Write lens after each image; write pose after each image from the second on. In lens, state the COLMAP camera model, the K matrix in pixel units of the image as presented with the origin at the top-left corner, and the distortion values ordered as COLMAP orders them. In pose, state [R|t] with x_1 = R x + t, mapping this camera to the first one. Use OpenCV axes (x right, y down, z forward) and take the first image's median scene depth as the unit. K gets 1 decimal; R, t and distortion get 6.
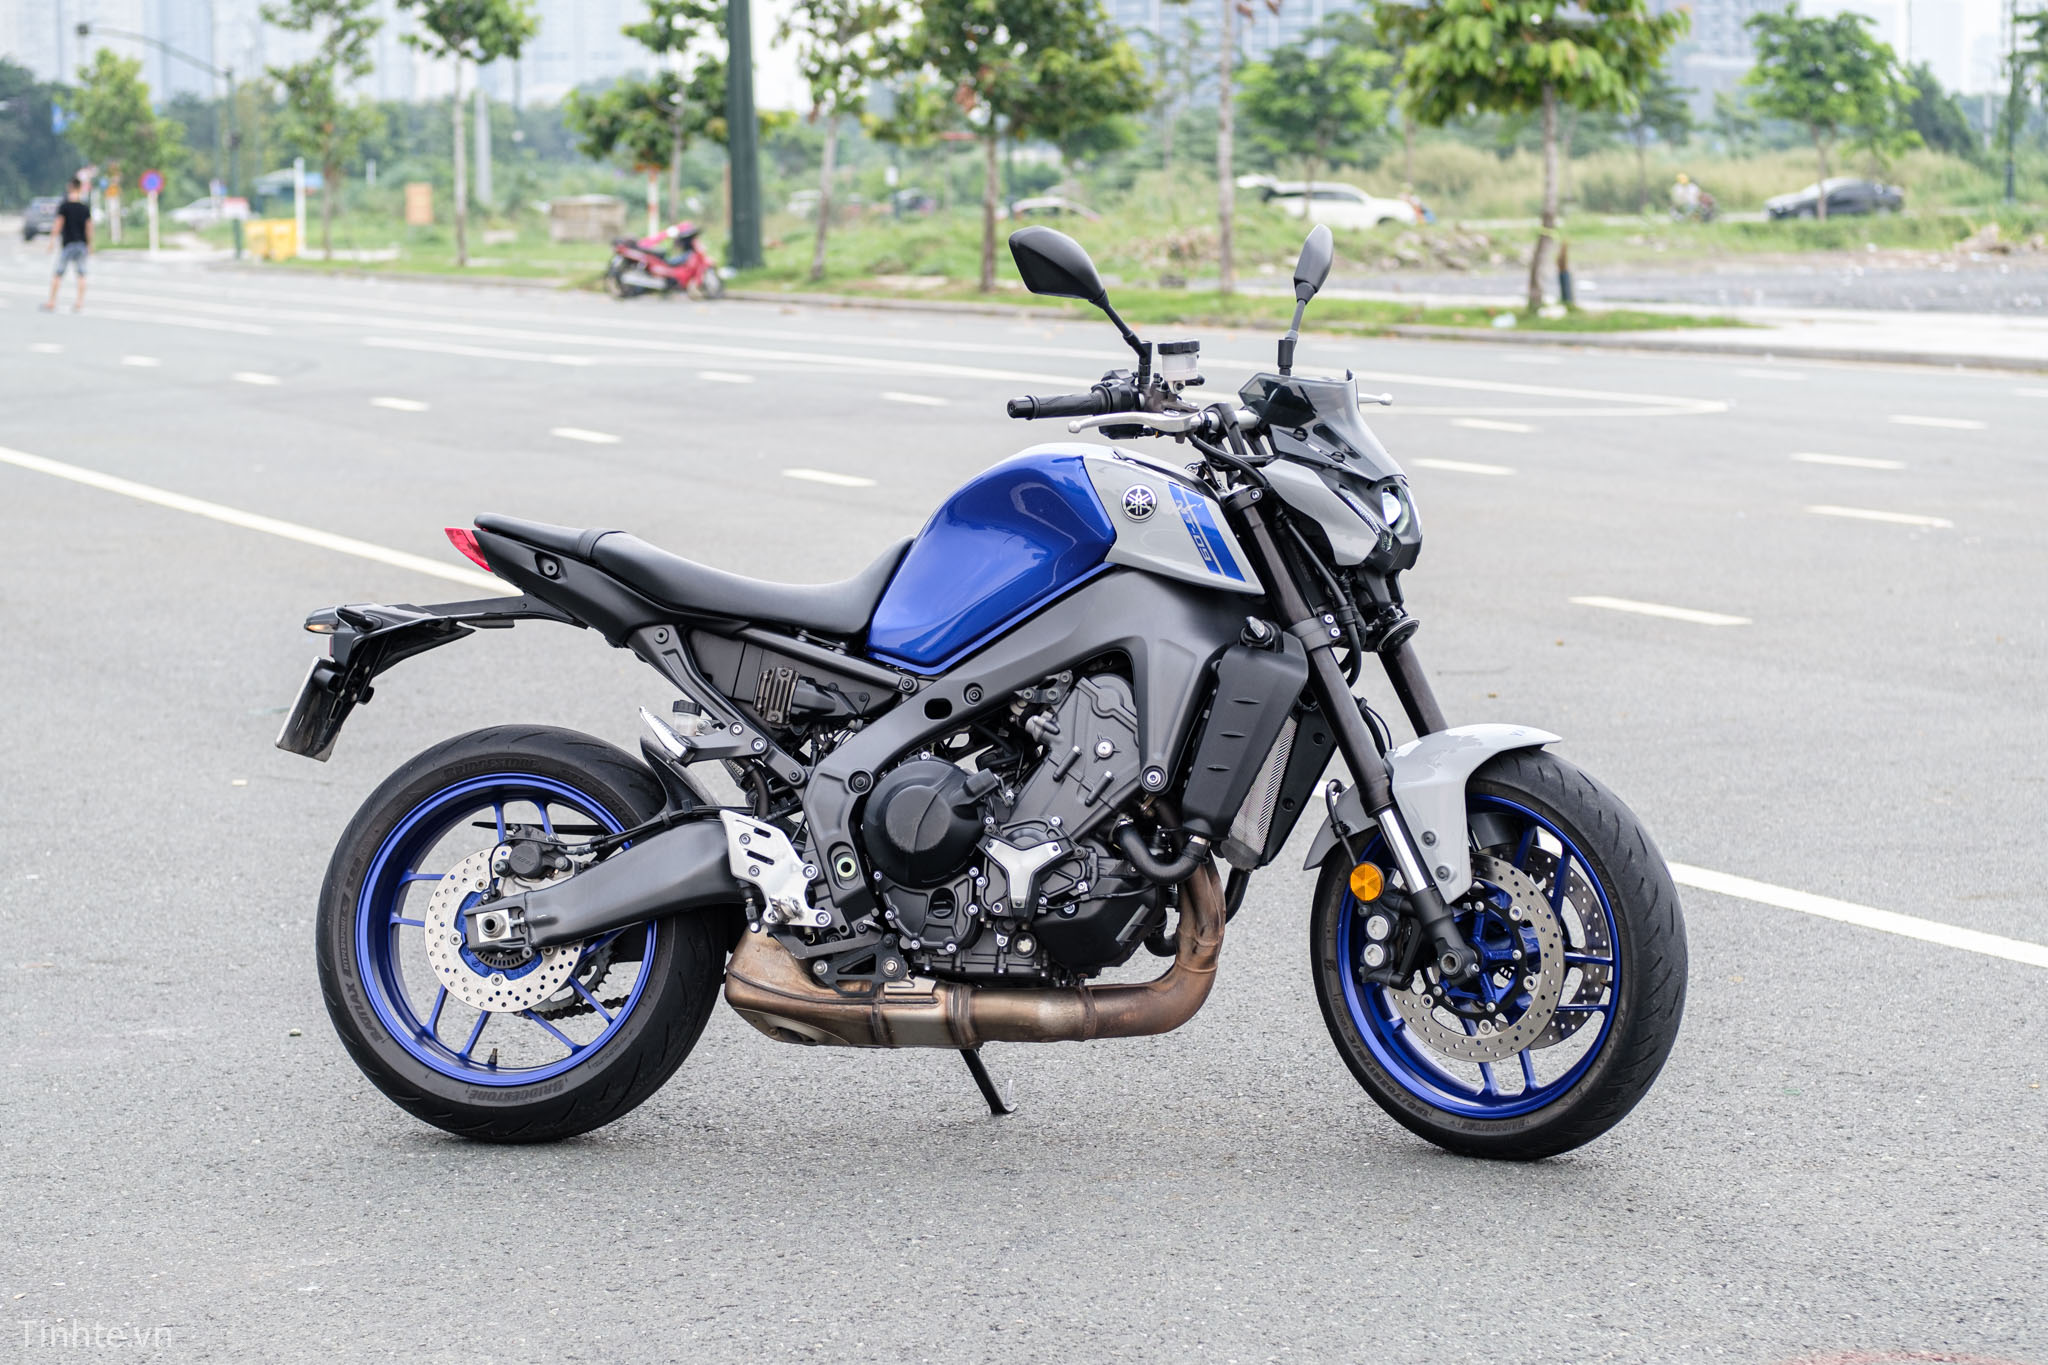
lens RADIAL K [[5084.0, 0, 1018.4], [0, 5084.0, 700.7], [0, 0, 1]] dist [0.081976, 0.000000]
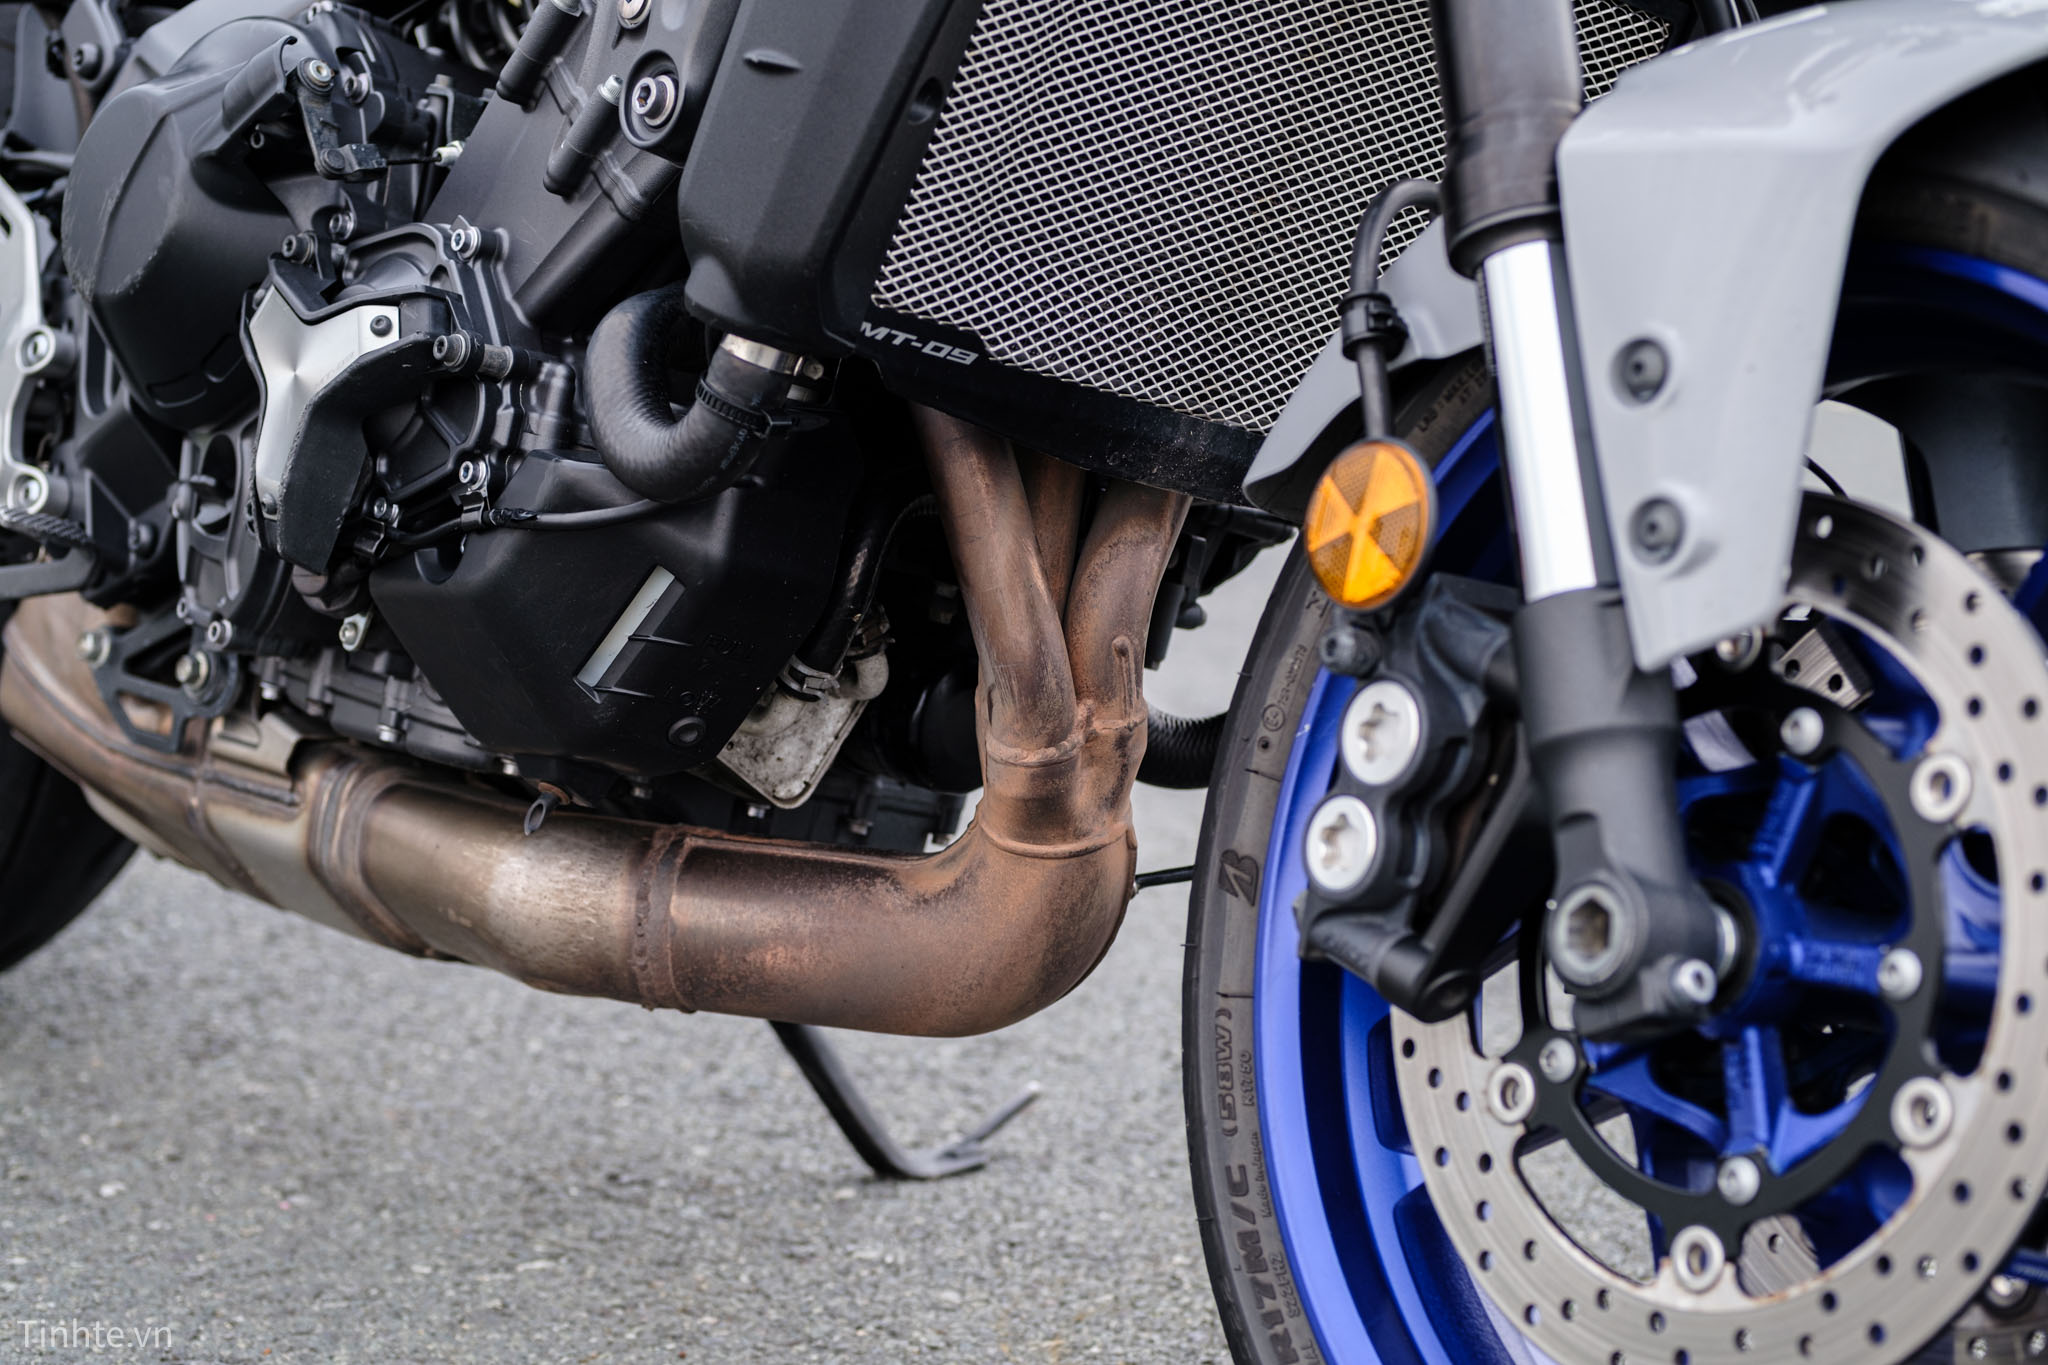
lens RADIAL K [[4345.7, 0, 1005.6], [0, 4345.7, 692.5], [0, 0, 1]] dist [0.074728, 0.000000]
pose [[0.931549, 0.243434, -0.270104, 0.107853], [-0.257573, 0.966098, -0.017628, 0.050485], [0.256656, 0.085993, 0.962670, 0.794884]]
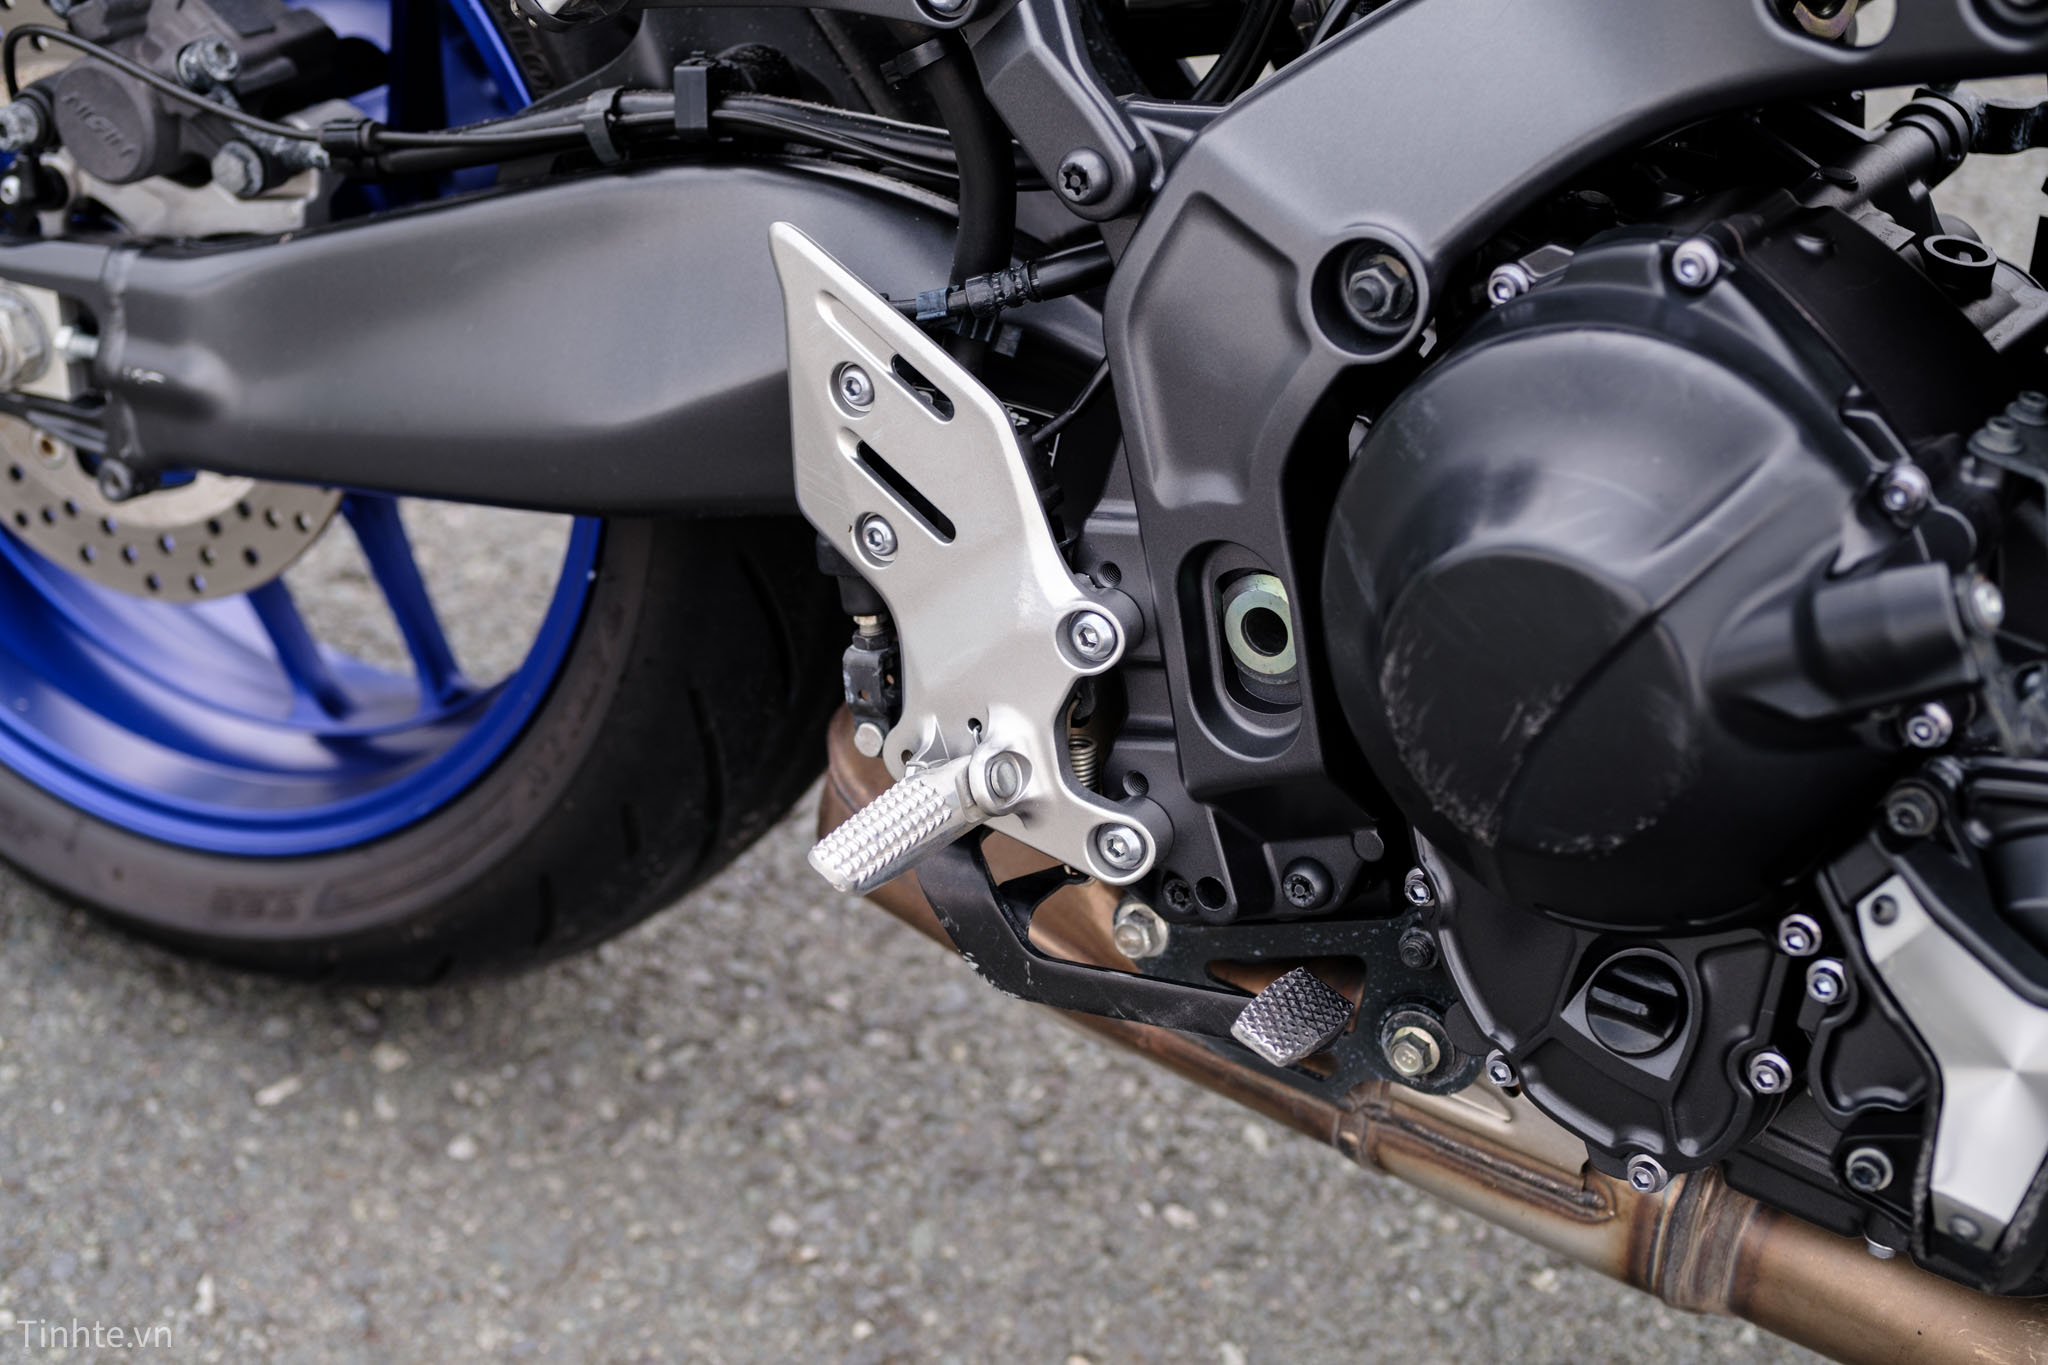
lens RADIAL K [[4345.7, 0, 1039.4], [0, 4345.7, 691.6], [0, 0, 1]] dist [0.074728, 0.000000]
pose [[0.940350, 0.233393, -0.247528, 0.003246], [-0.054736, 0.821887, 0.567014, -0.069067], [0.335777, -0.519643, 0.785637, 0.854035]]
